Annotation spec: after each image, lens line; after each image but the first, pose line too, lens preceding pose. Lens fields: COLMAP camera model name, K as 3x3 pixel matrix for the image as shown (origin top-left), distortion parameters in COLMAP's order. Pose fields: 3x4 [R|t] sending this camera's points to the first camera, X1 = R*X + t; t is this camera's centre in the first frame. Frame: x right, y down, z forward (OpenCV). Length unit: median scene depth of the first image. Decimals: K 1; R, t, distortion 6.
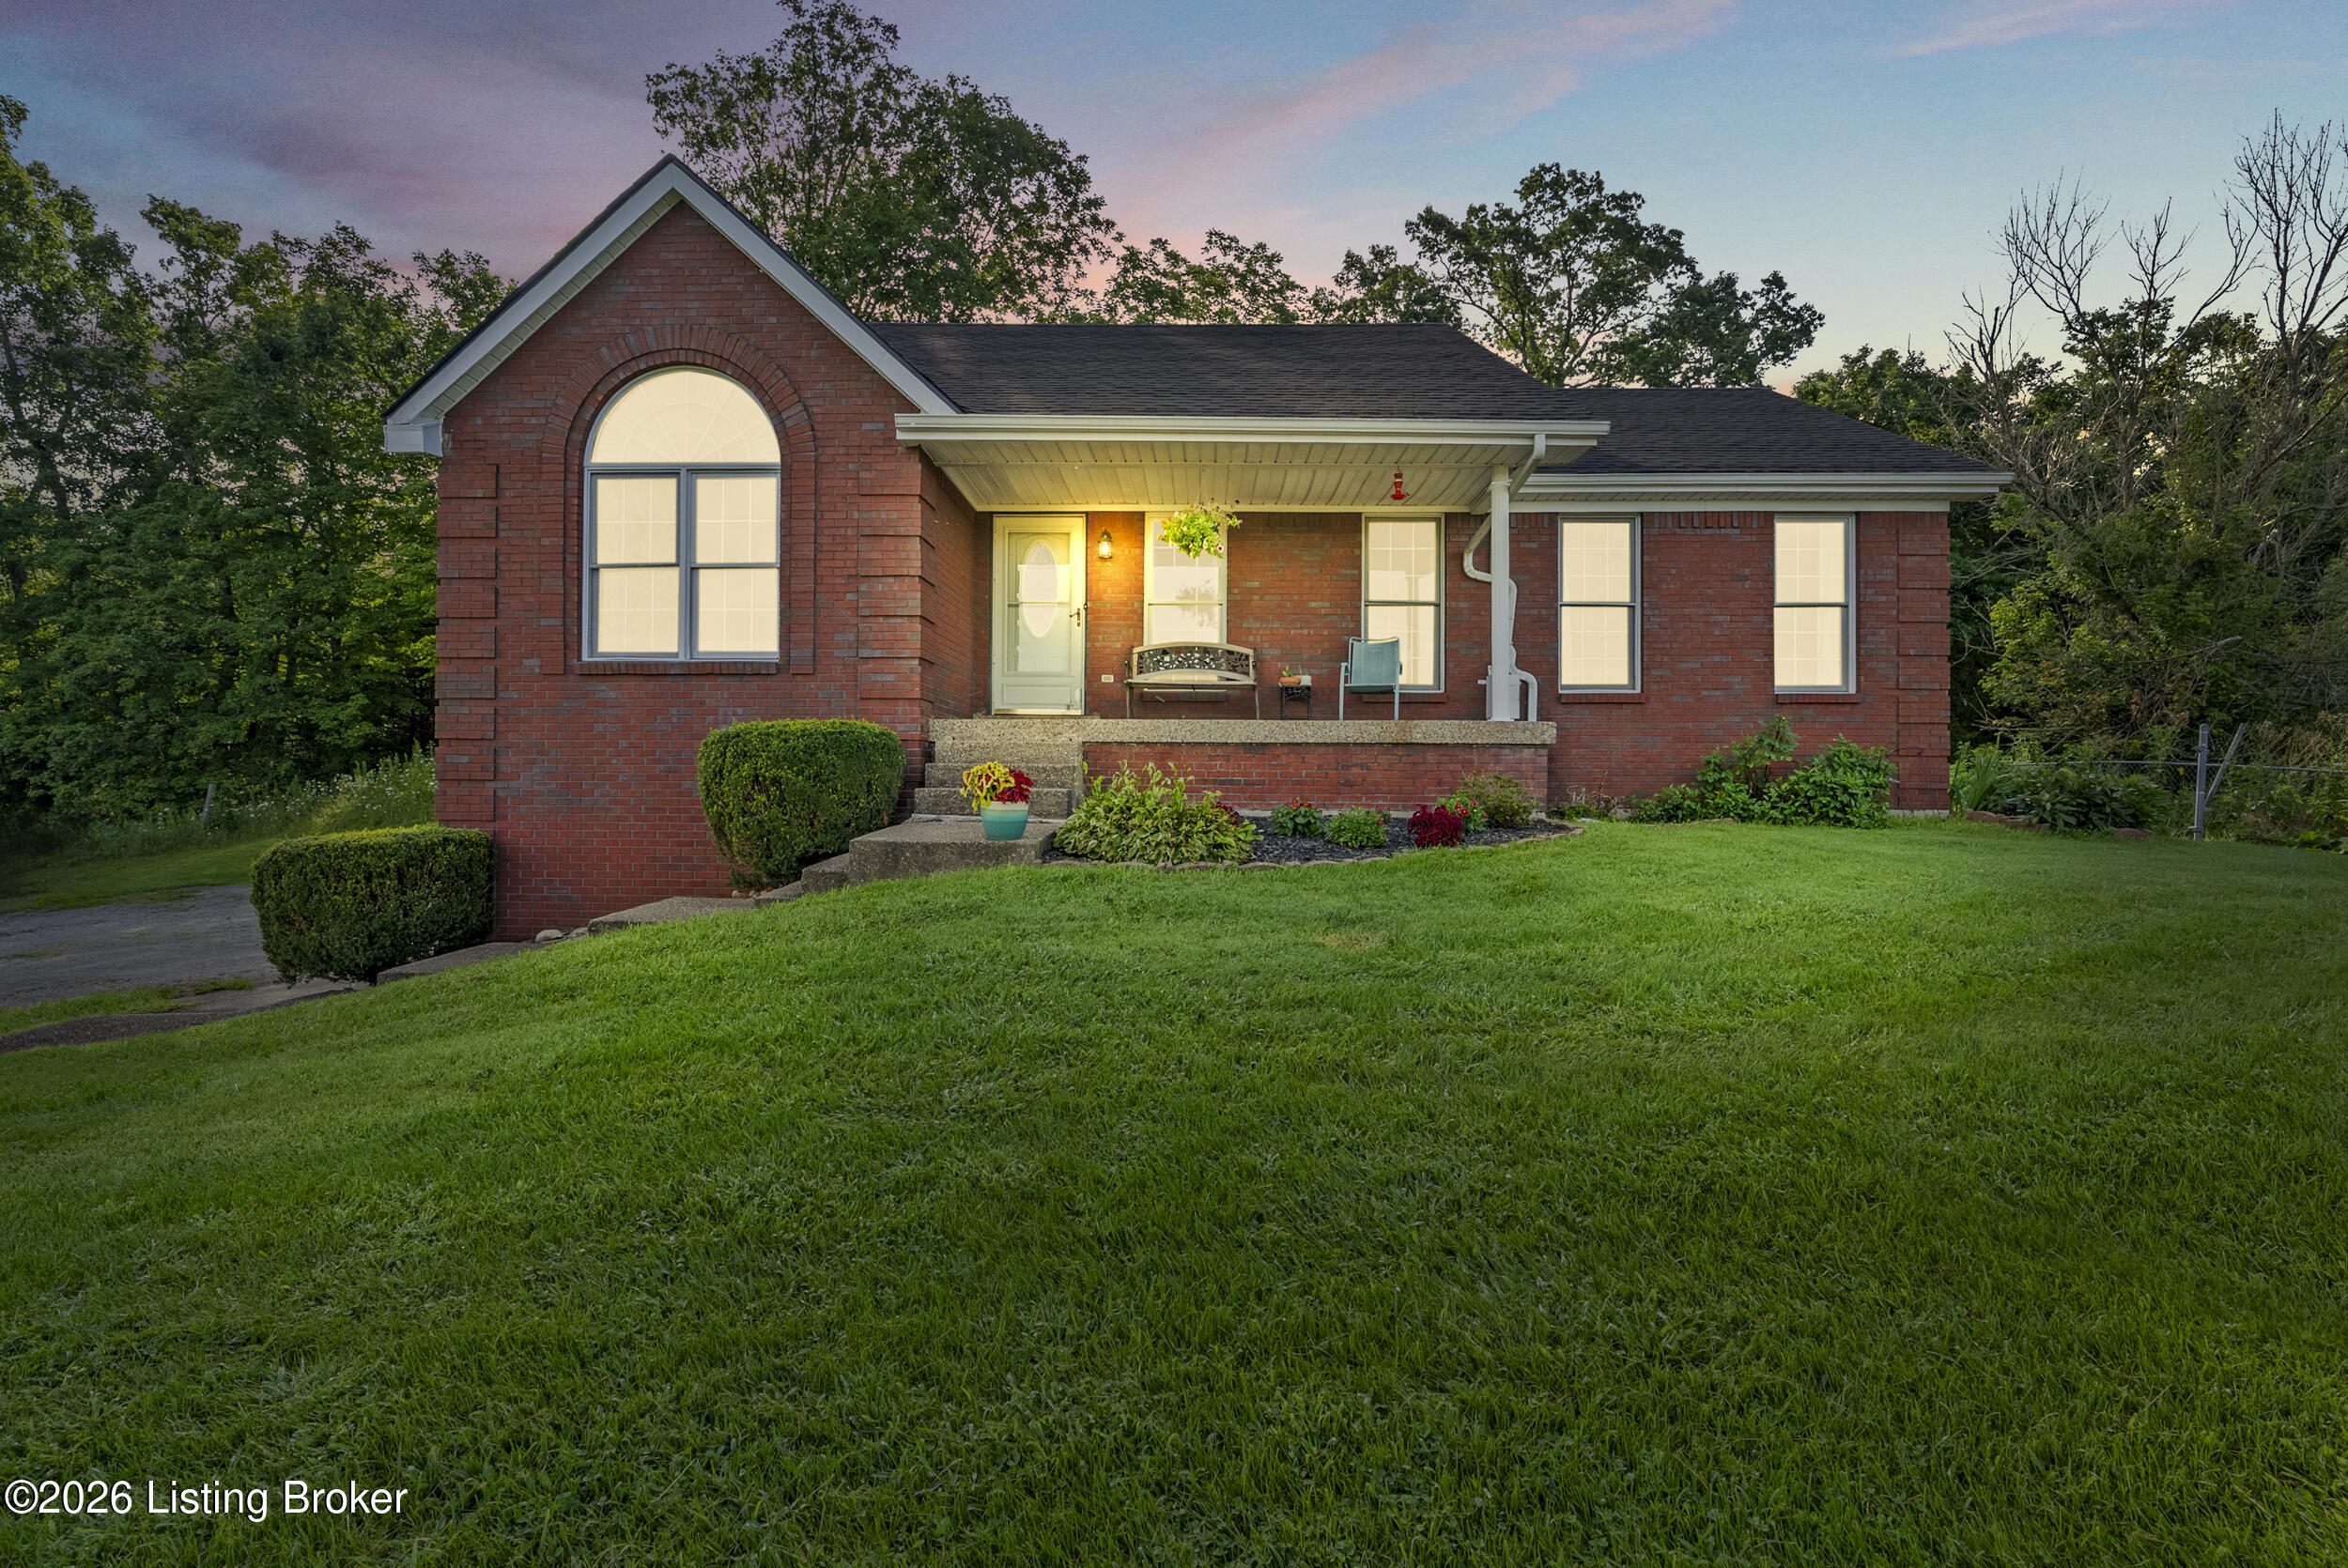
lens RADIAL K [[1075.2, 0, 1174.3], [0, 1075.2, 783.0], [0, 0, 1]] dist [0.000324, -0.000140]
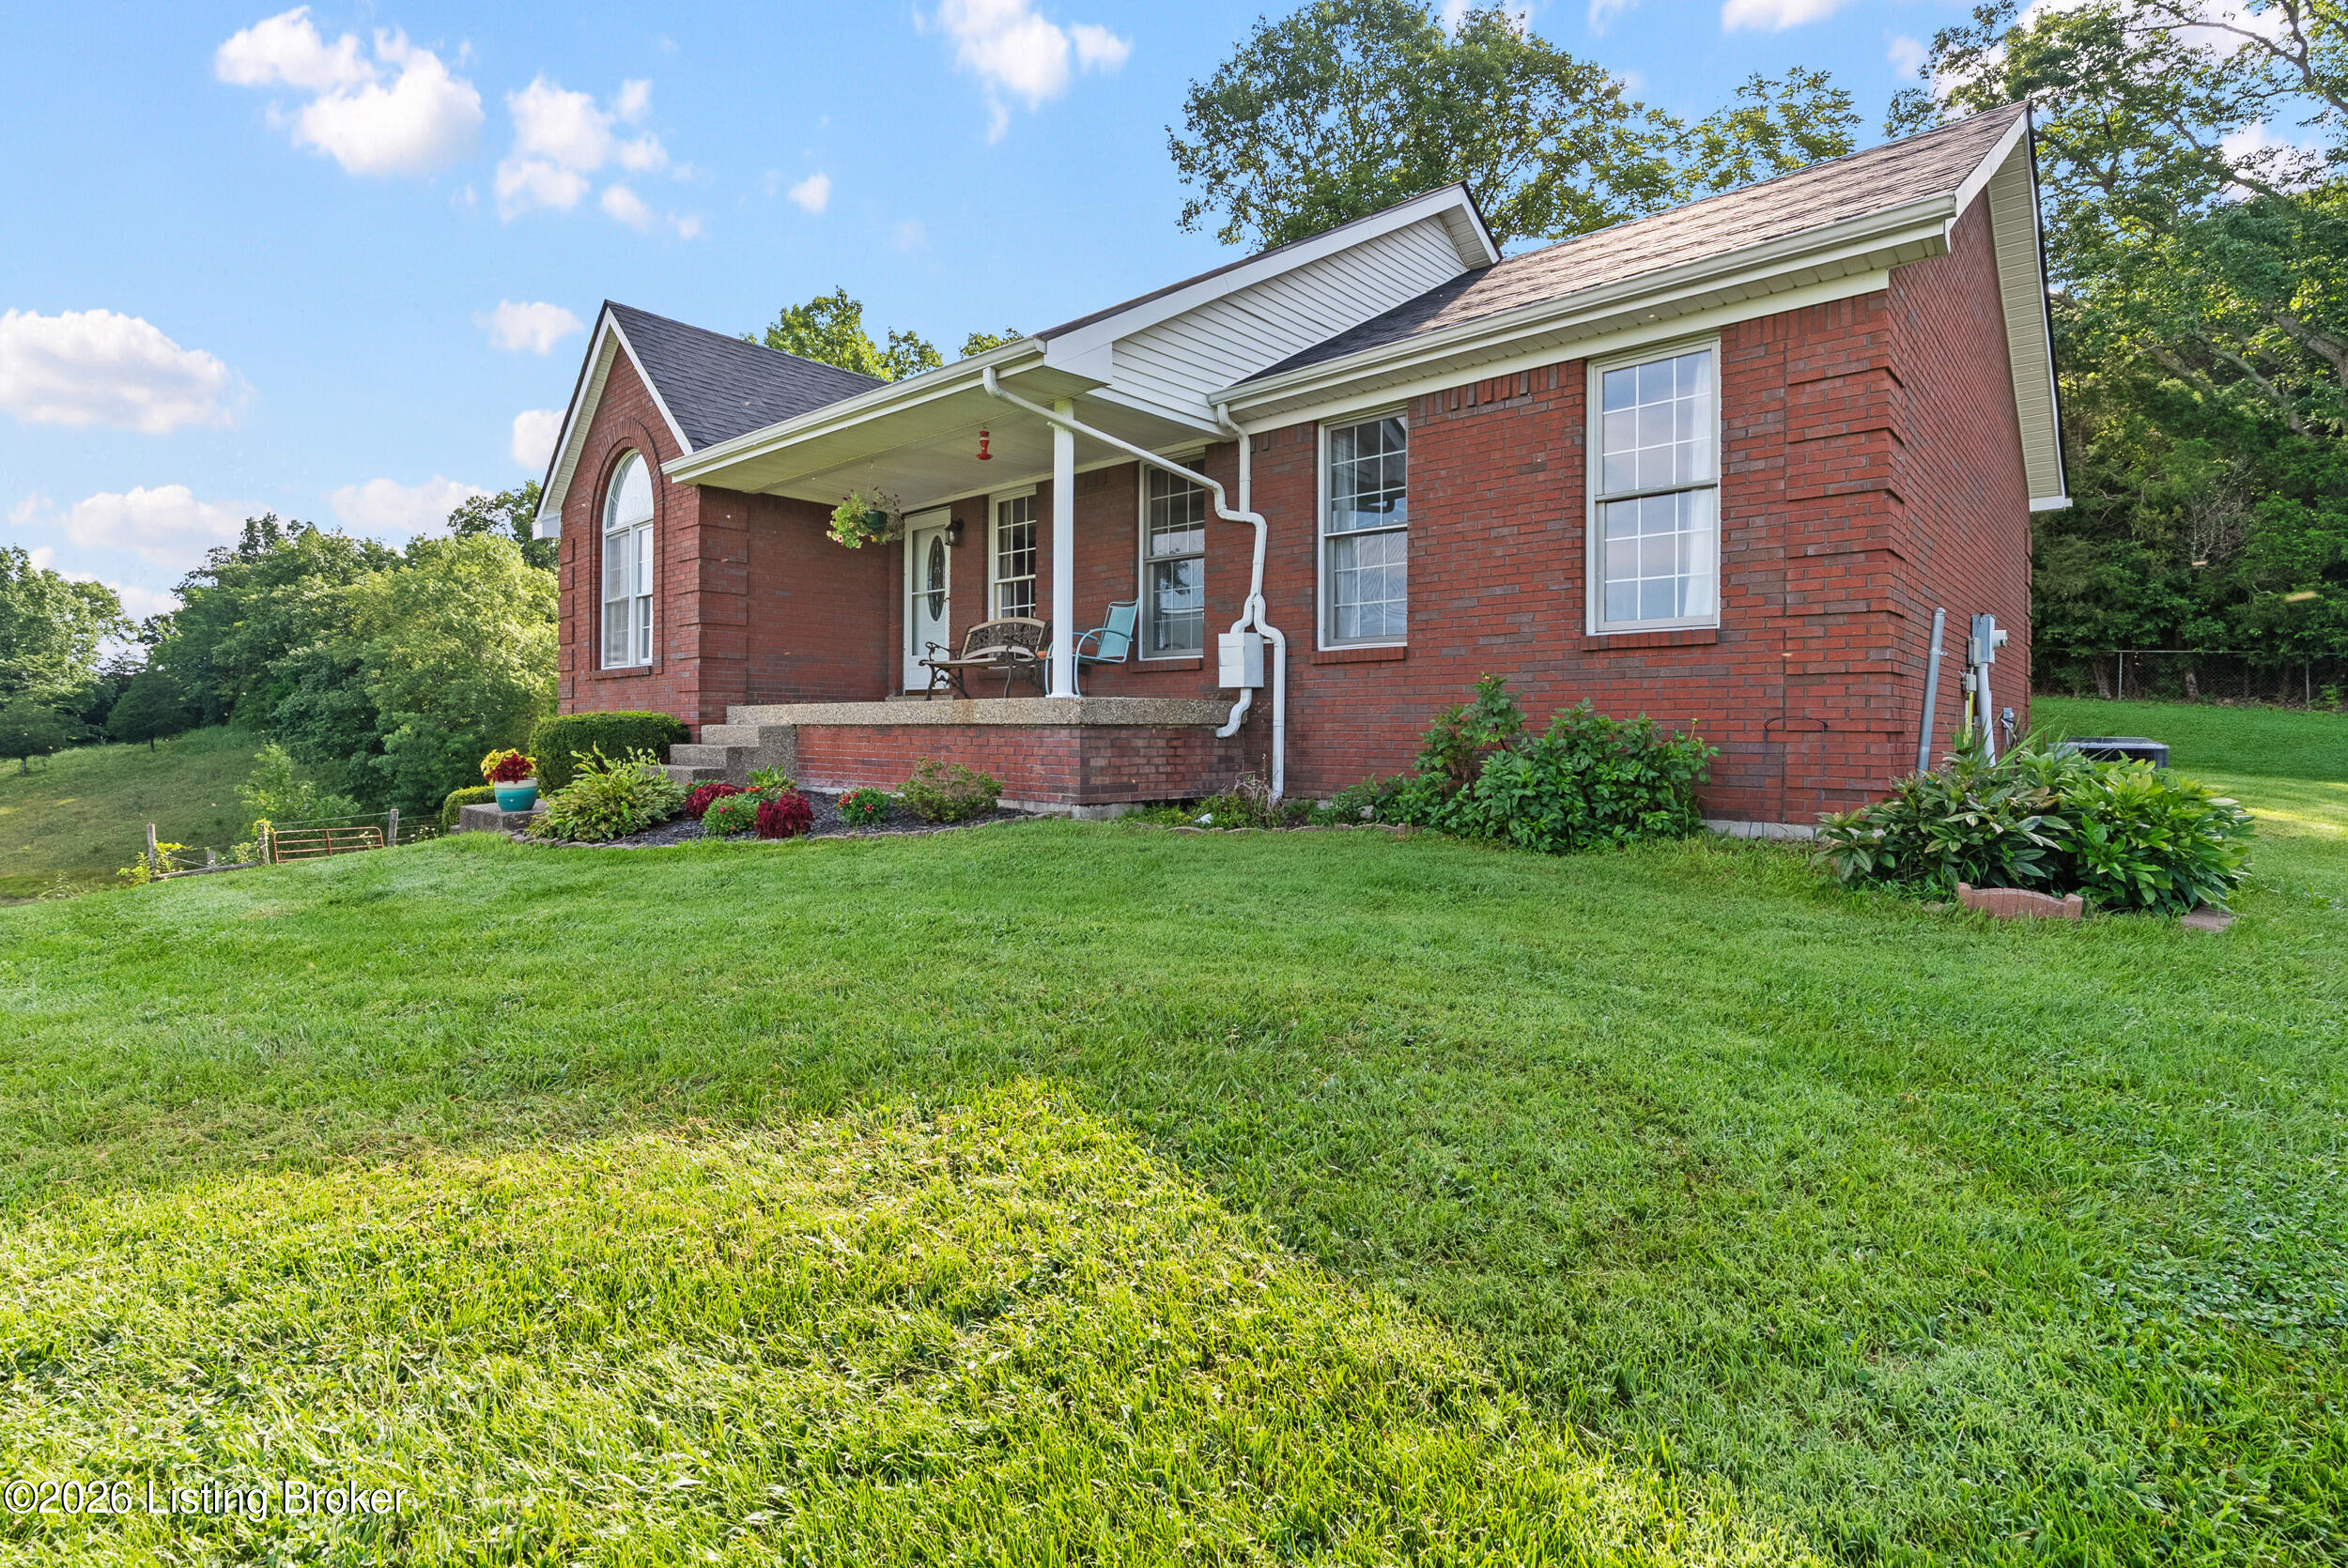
lens RADIAL K [[1075.2, 0, 1181.9], [0, 1075.2, 735.7], [0, 0, 1]] dist [0.000324, -0.000140]
pose [[0.766868, -0.000736, -0.641804, 0.794881], [-0.001332, 0.999995, -0.002738, -0.020943], [0.641803, 0.002954, 0.766864, 0.344483]]
